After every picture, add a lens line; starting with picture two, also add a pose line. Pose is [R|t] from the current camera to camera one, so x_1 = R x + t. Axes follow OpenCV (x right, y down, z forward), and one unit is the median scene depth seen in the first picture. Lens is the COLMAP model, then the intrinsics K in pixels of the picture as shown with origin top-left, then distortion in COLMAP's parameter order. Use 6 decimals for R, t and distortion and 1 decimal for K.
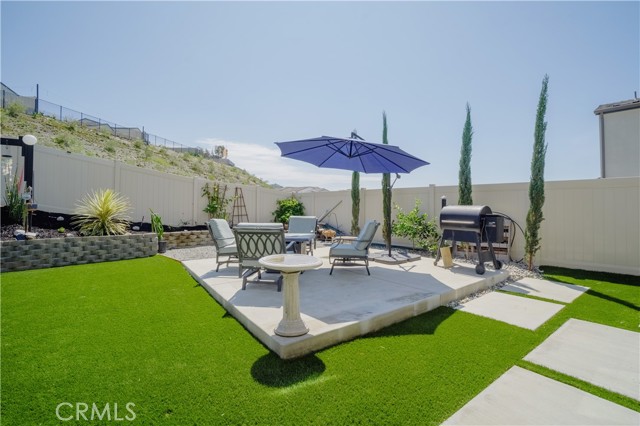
lens RADIAL K [[289.0, 0, 320.0], [0, 289.0, 213.0], [0, 0, 1]] dist [0.001319, 0.000401]
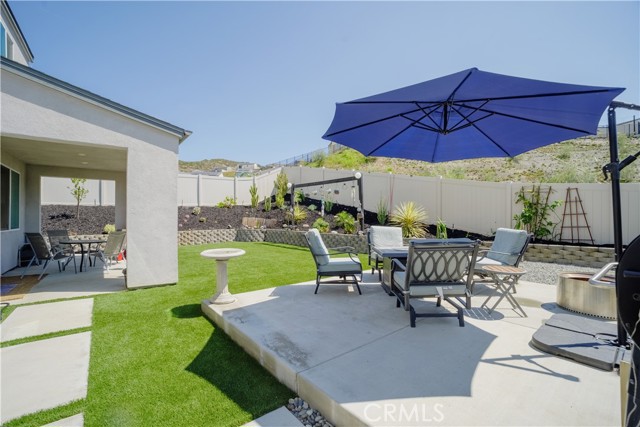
lens RADIAL K [[281.9, 0, 320.0], [0, 281.9, 213.5], [0, 0, 1]] dist [-0.032099, 0.000196]
pose [[0.060252, -0.008226, -0.998149, 0.566911], [-0.025143, 0.999636, -0.009756, -0.006775], [0.997866, 0.025684, 0.060023, 0.604276]]
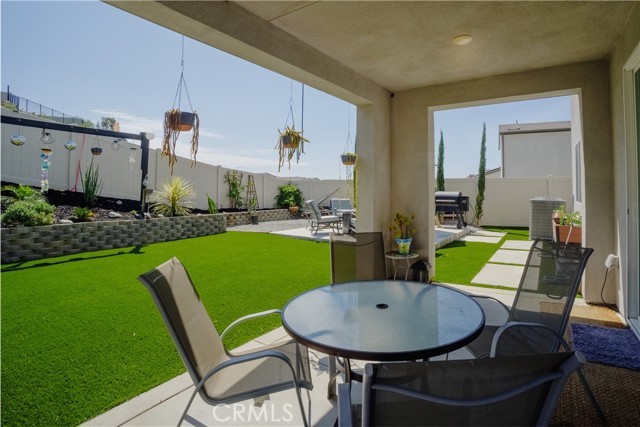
lens RADIAL K [[318.0, 0, 330.0], [0, 318.0, 193.3], [0, 0, 1]] dist [0.002146, 0.000921]
pose [[0.939640, 0.000516, 0.342164, -0.701136], [0.006644, 0.999783, -0.019755, 0.015903], [-0.342100, 0.020836, 0.939433, -0.469194]]
